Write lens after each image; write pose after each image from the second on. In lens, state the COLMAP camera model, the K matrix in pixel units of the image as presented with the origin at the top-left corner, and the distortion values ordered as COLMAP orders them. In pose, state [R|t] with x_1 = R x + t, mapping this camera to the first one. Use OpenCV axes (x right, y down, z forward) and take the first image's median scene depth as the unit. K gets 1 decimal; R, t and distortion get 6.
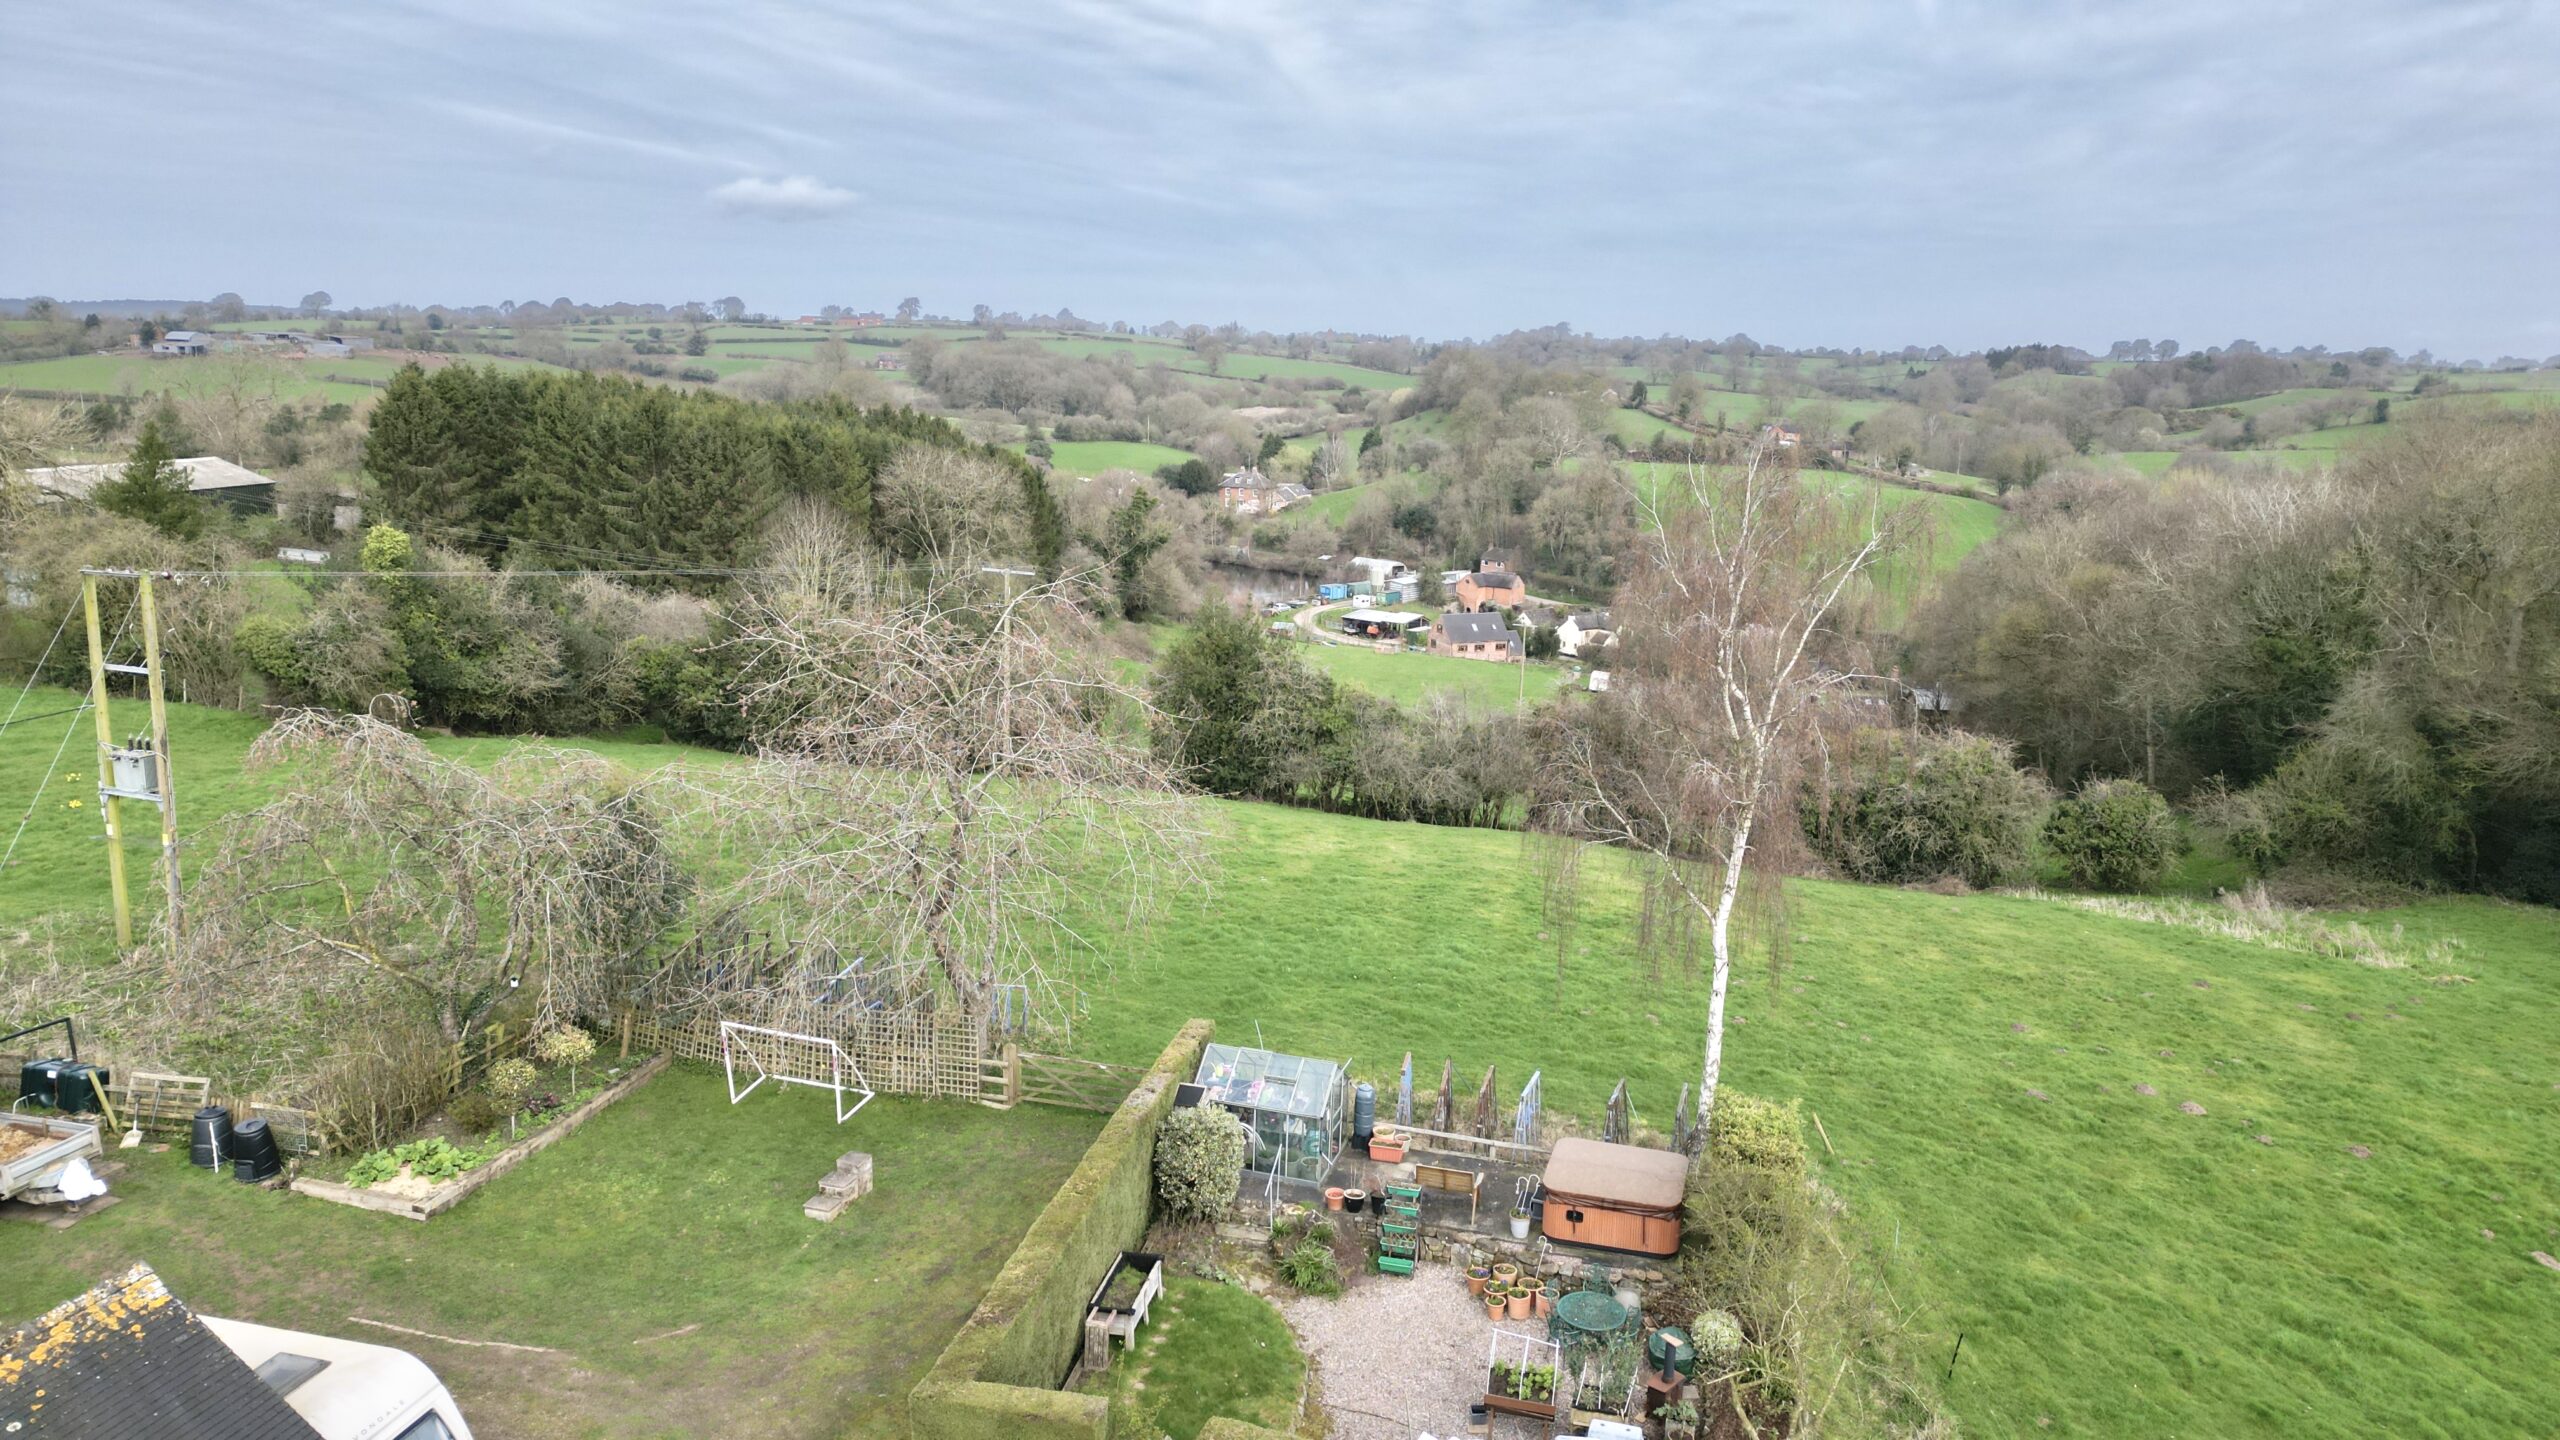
lens RADIAL K [[1774.7, 0, 1288.2], [0, 1774.7, 738.0], [0, 0, 1]] dist [0.087893, -0.093395]
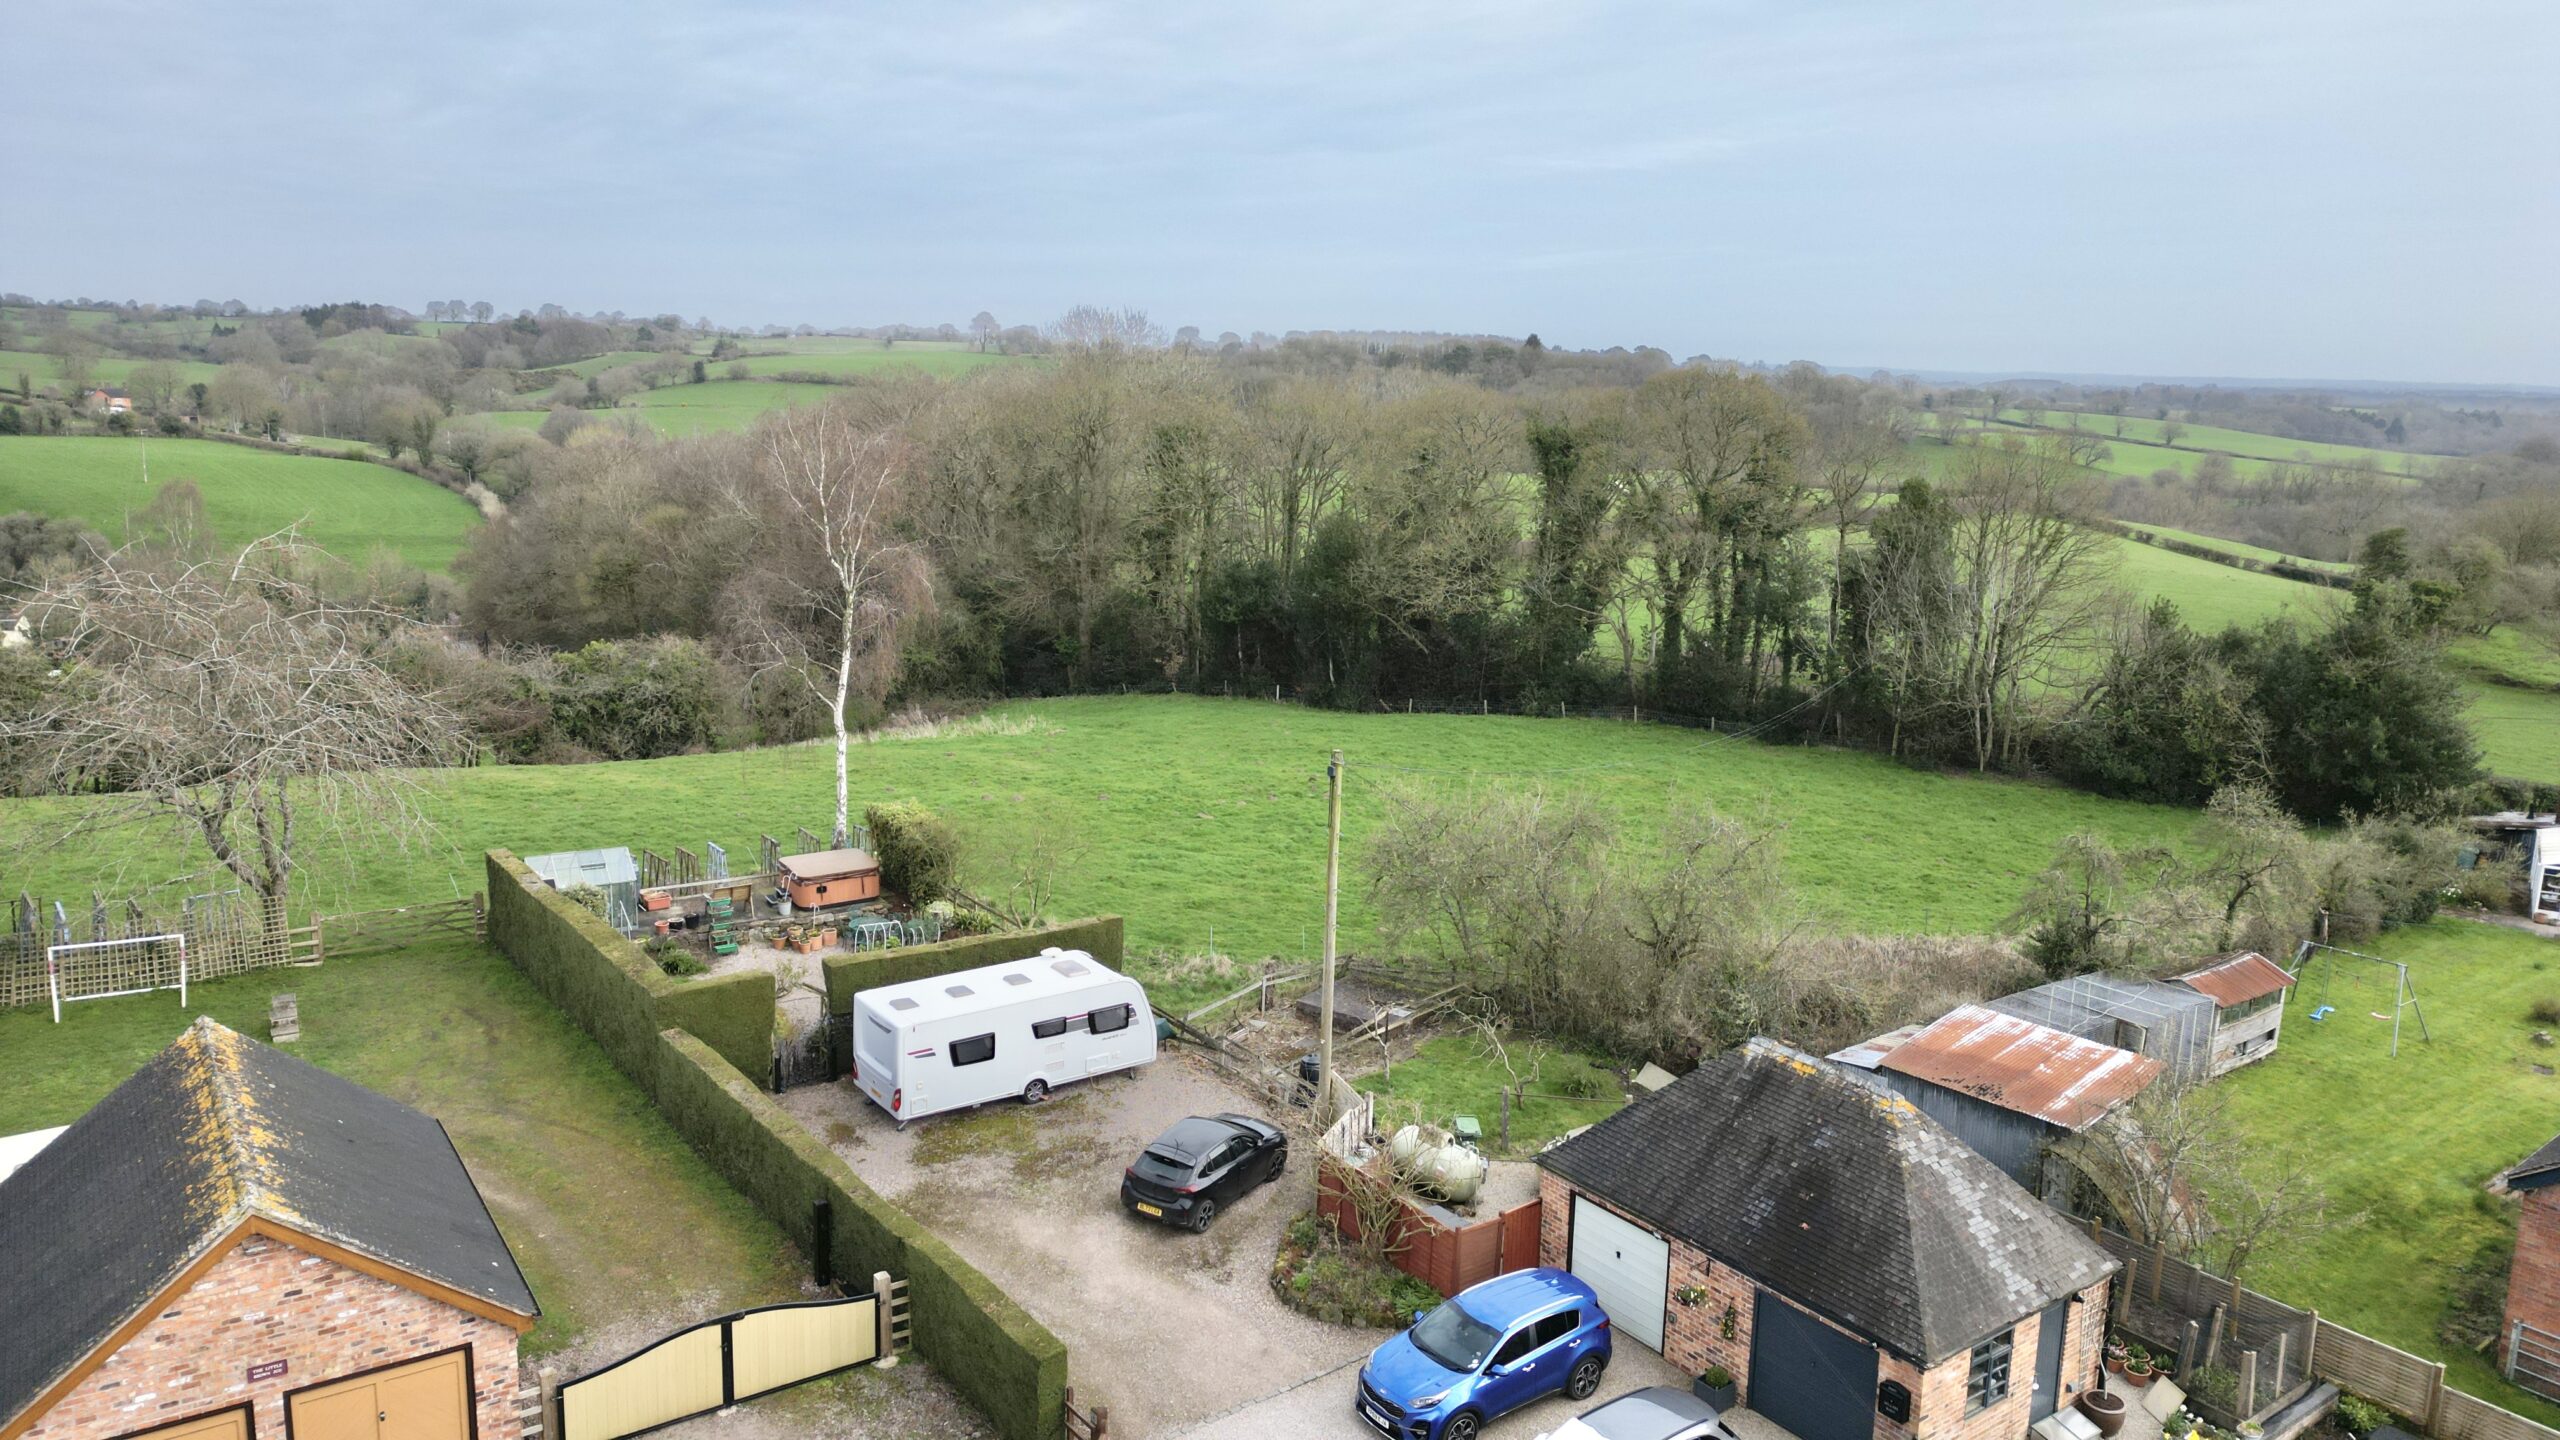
lens RADIAL K [[1774.7, 0, 1284.7], [0, 1774.7, 721.4], [0, 0, 1]] dist [0.087893, -0.093395]
pose [[0.650600, -0.155430, 0.743344, -0.309462], [0.145952, 0.986175, 0.078462, 0.020633], [-0.745263, 0.057445, 0.664291, -0.166263]]
